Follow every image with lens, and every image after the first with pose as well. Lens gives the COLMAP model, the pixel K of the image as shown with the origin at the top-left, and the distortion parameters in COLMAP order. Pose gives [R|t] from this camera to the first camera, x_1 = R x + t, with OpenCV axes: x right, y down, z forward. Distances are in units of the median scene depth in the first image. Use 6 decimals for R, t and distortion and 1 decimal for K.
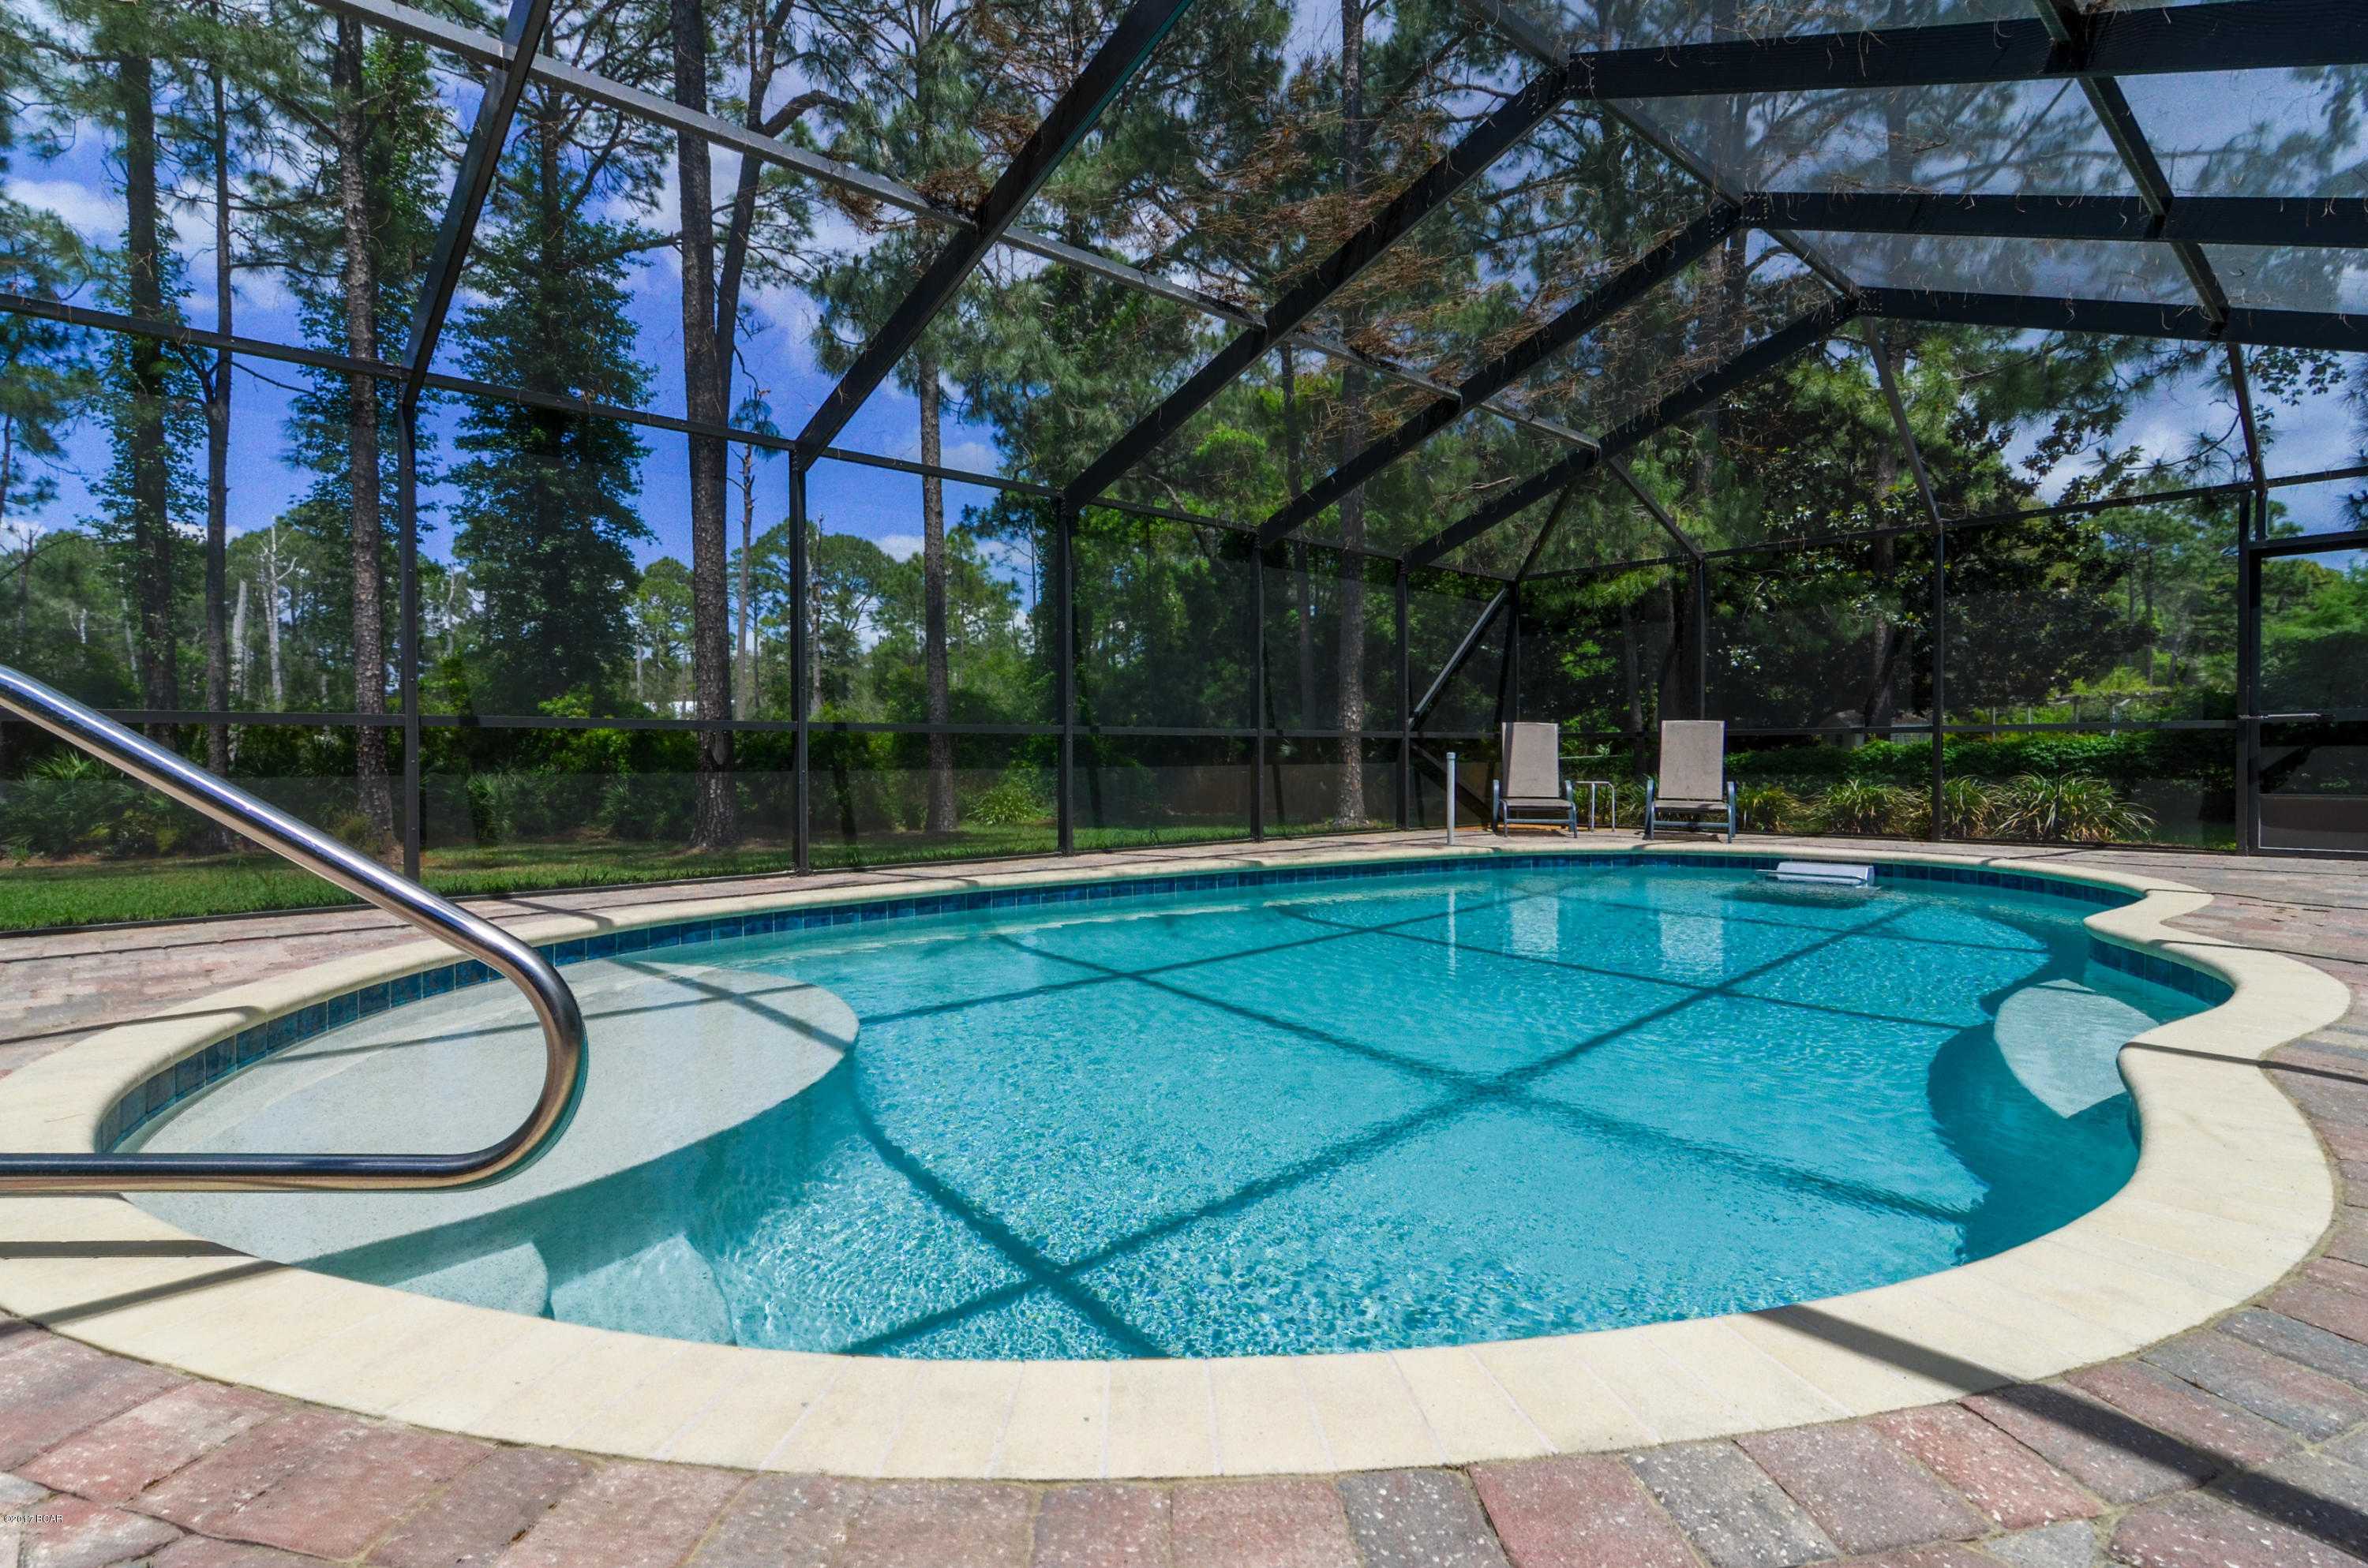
lens RADIAL K [[1145.5, 0, 1187.9], [0, 1145.5, 778.3], [0, 0, 1]] dist [0.008327, -0.009679]
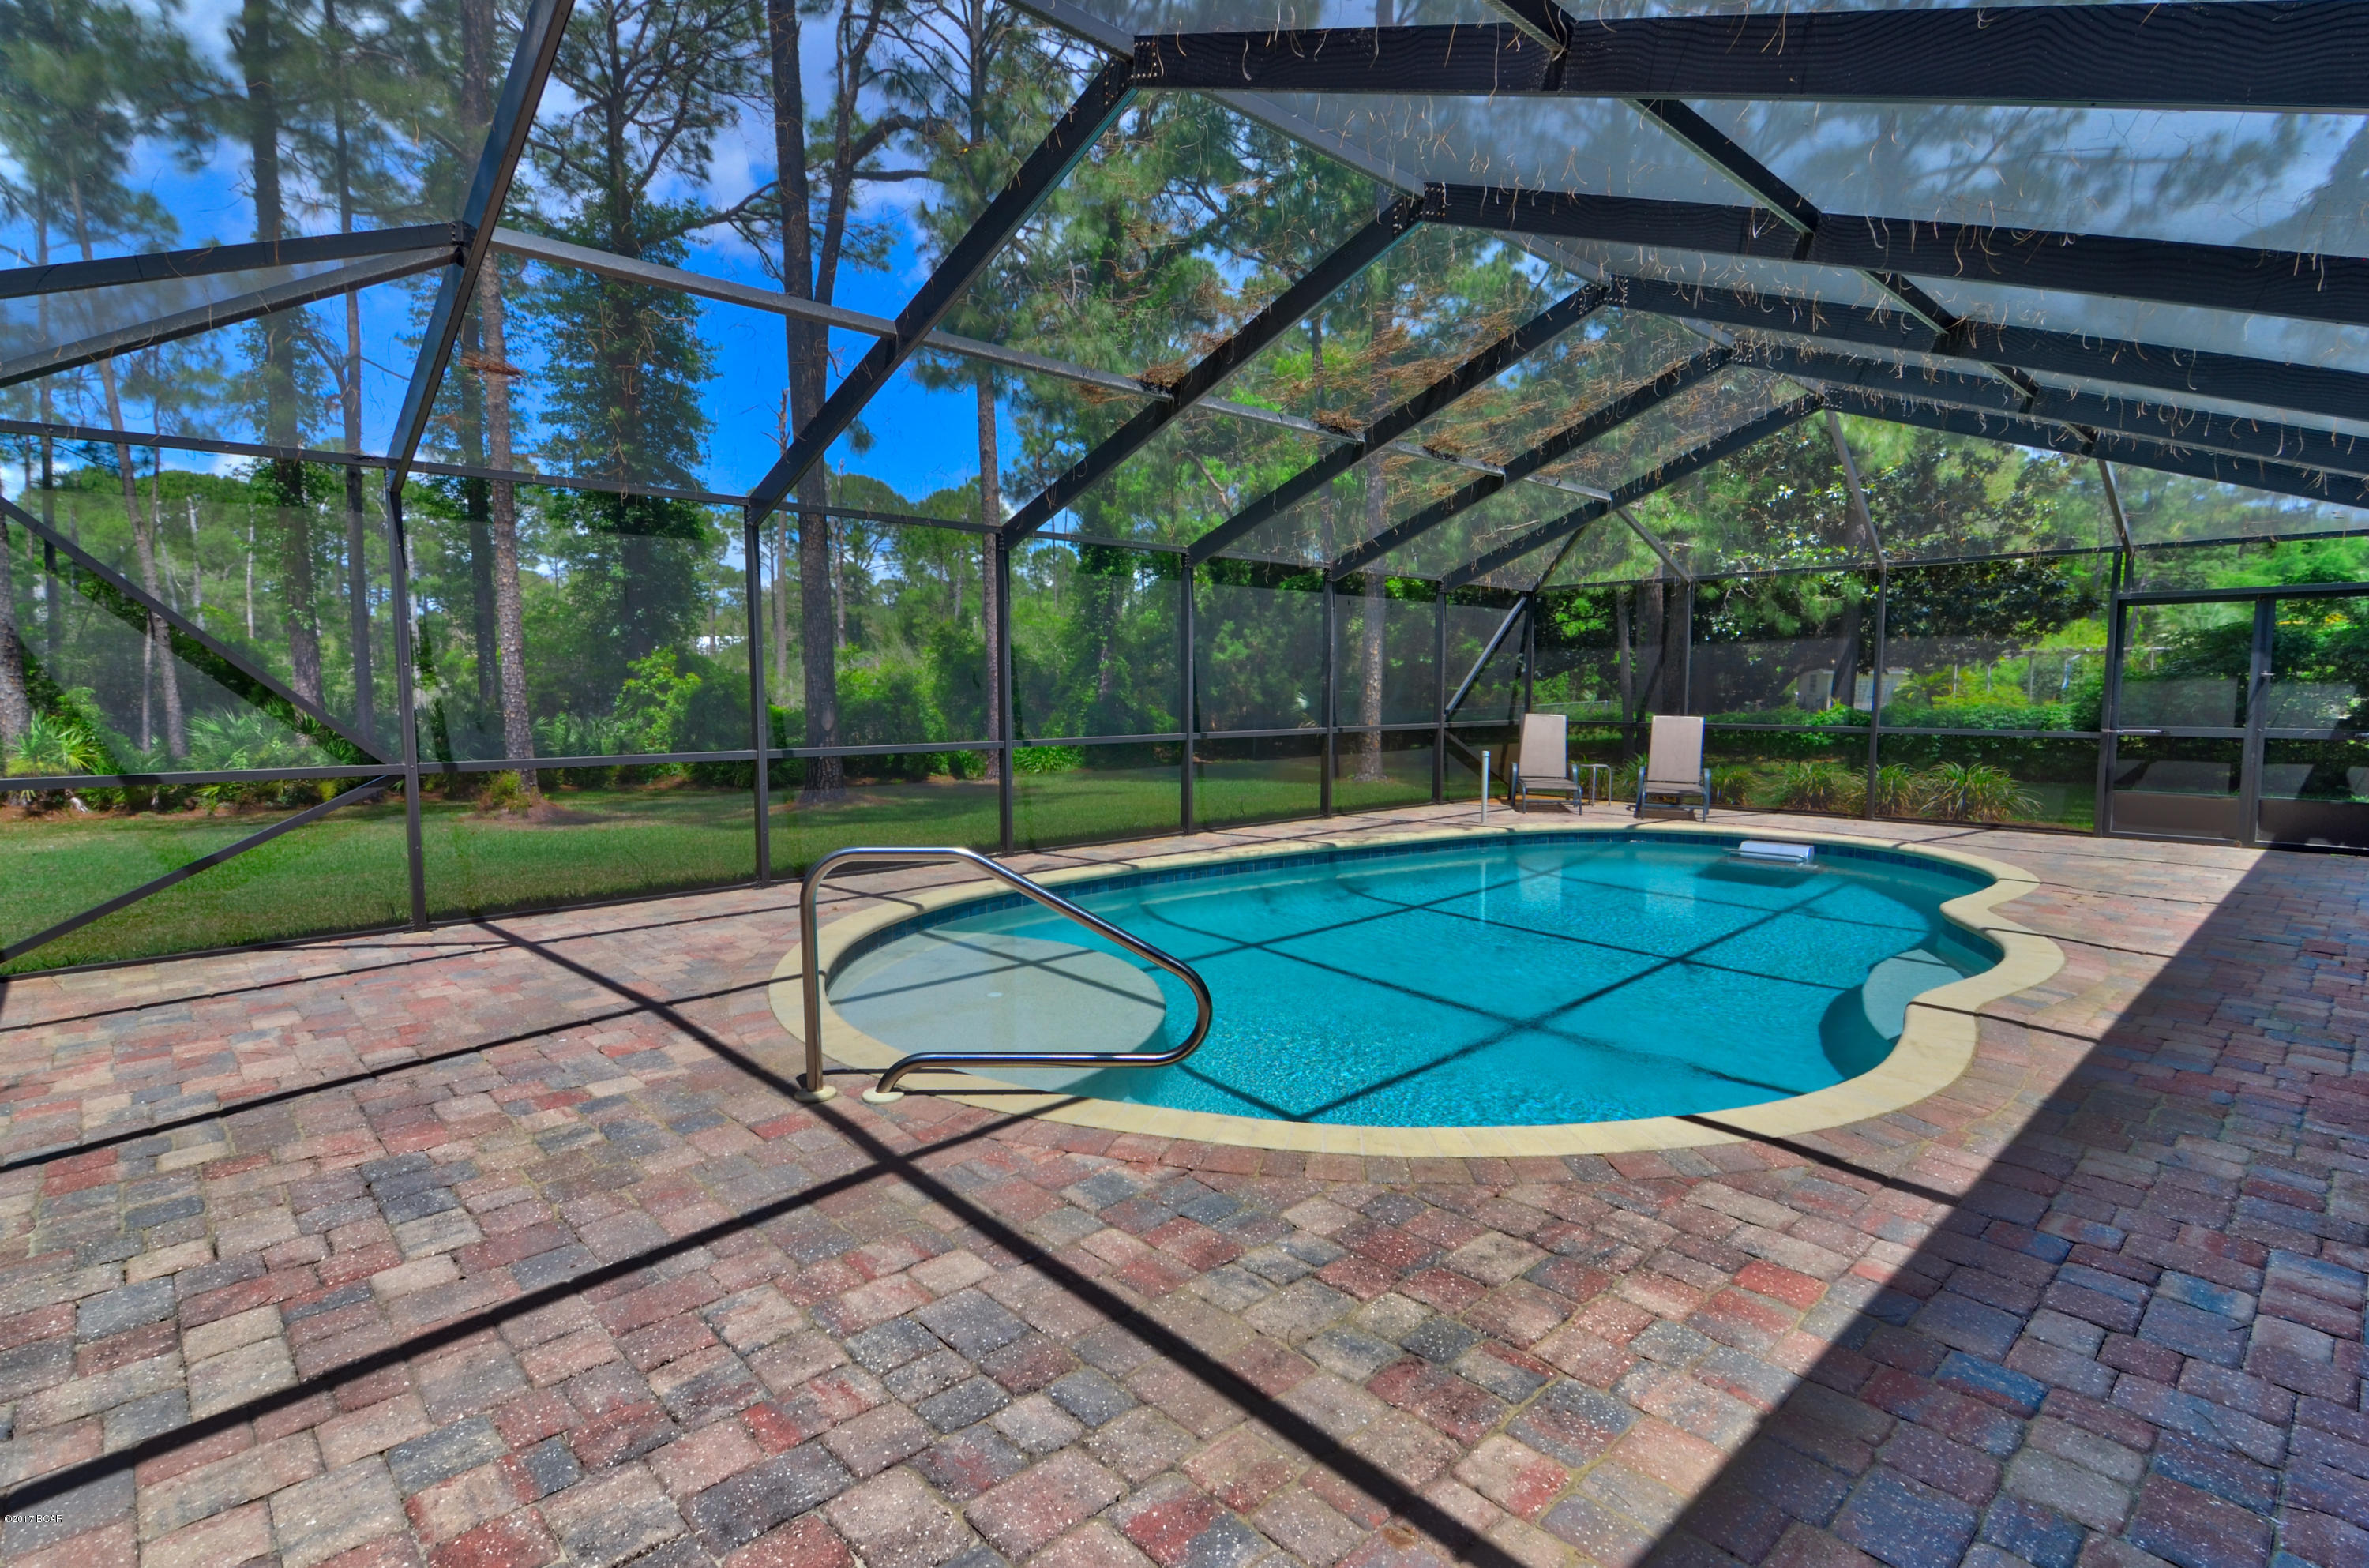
lens RADIAL K [[1146.1, 0, 1174.4], [0, 1146.1, 784.8], [0, 0, 1]] dist [0.008327, -0.009679]
pose [[0.999976, 0.002667, 0.006399, -0.062158], [-0.003135, 0.997230, 0.074316, -0.039850], [-0.006183, -0.074334, 0.997214, -0.131917]]
